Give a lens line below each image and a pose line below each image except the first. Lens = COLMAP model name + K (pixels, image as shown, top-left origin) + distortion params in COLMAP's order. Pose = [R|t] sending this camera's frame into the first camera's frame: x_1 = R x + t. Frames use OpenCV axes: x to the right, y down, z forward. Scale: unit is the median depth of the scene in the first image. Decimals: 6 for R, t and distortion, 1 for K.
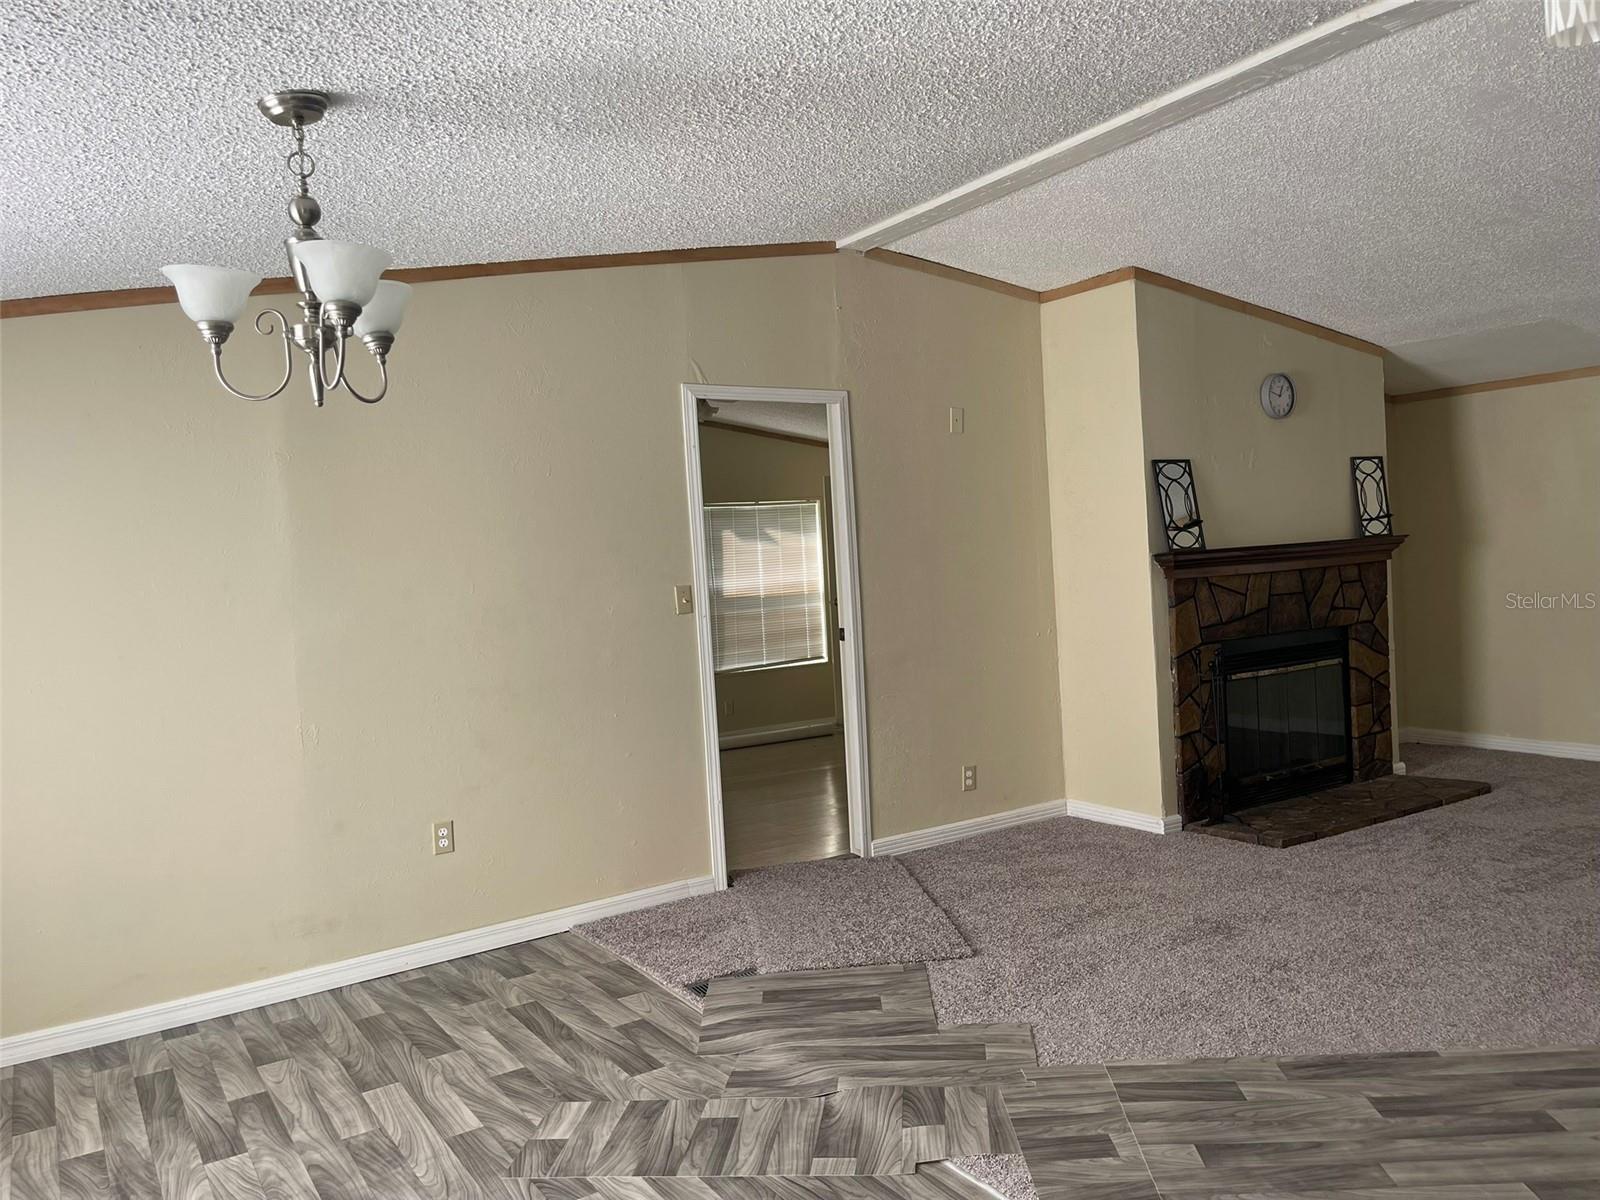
lens RADIAL K [[1183.8, 0, 800.0], [0, 1183.8, 600.0], [0, 0, 1]] dist [-0.001903, 0.000877]
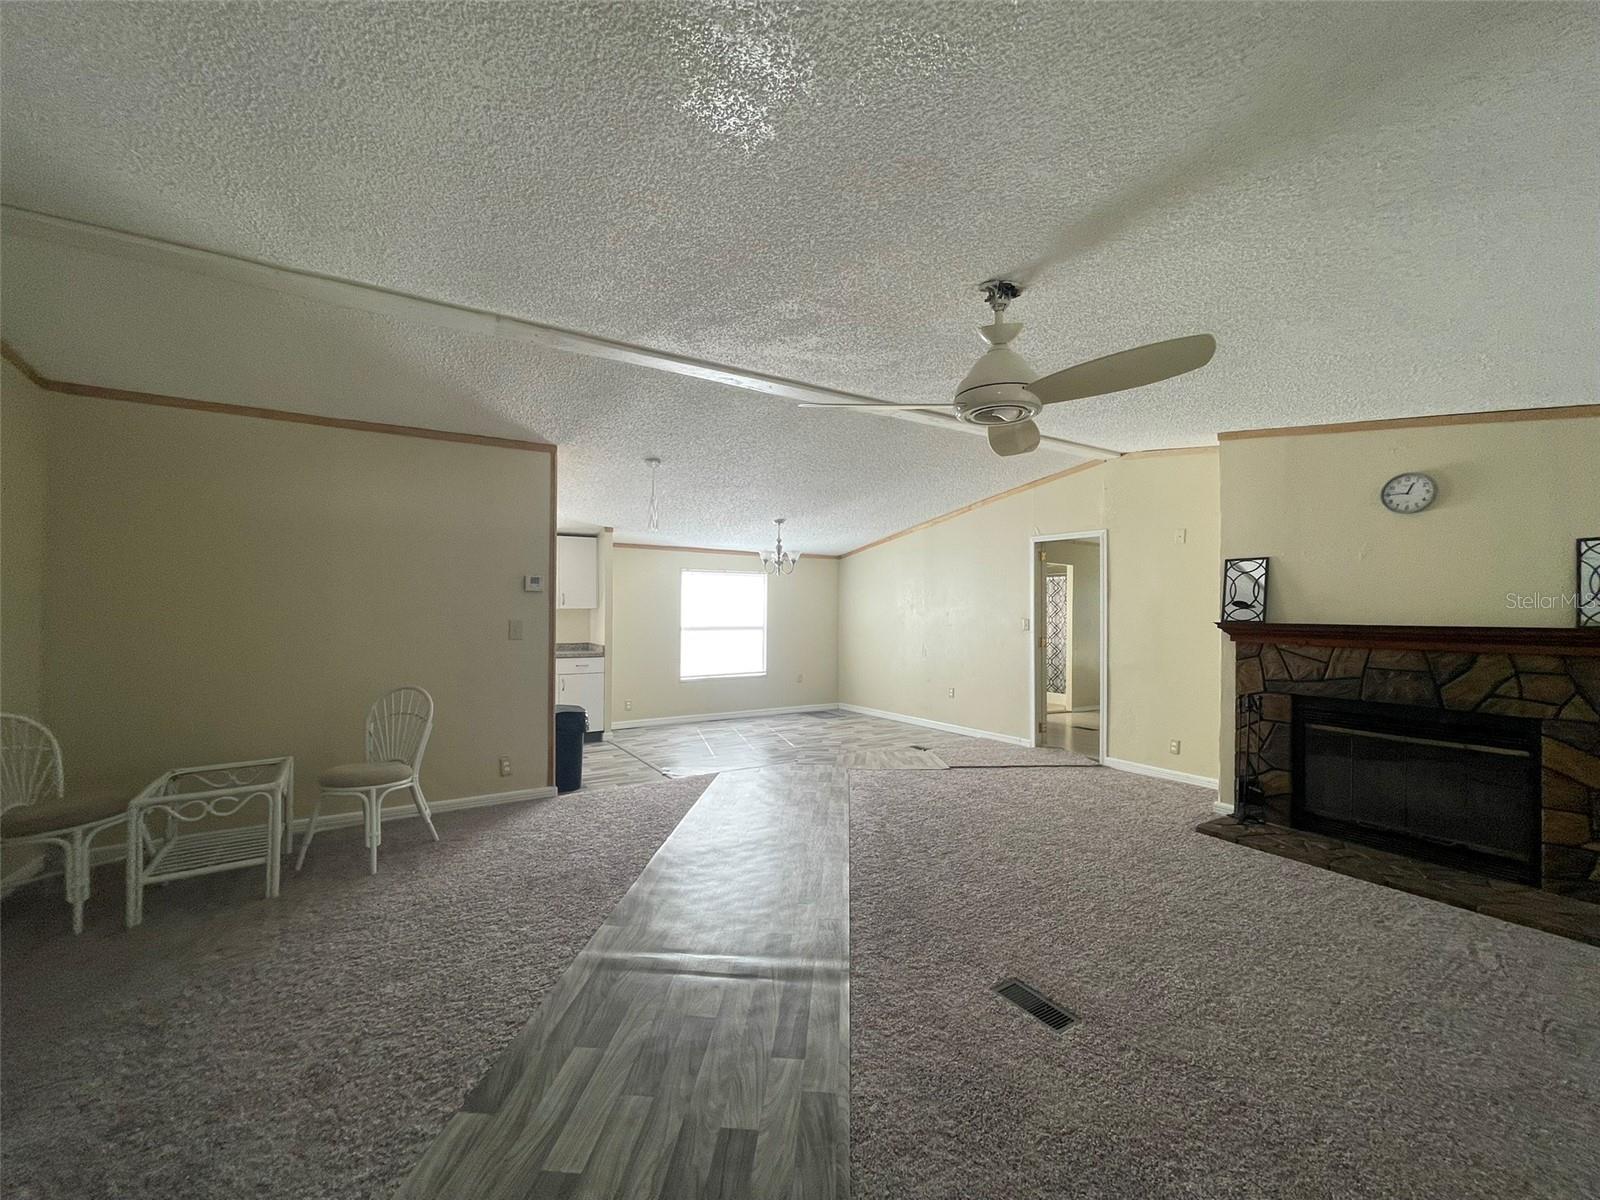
lens RADIAL K [[647.8, 0, 800.0], [0, 647.8, 600.0], [0, 0, 1]] dist [-0.000163, -0.000024]
pose [[-0.002063, 0.040076, -0.999194, 1.089908], [-0.053598, 0.997756, 0.040129, -0.070195], [0.998560, 0.053638, 0.000089, 0.461262]]
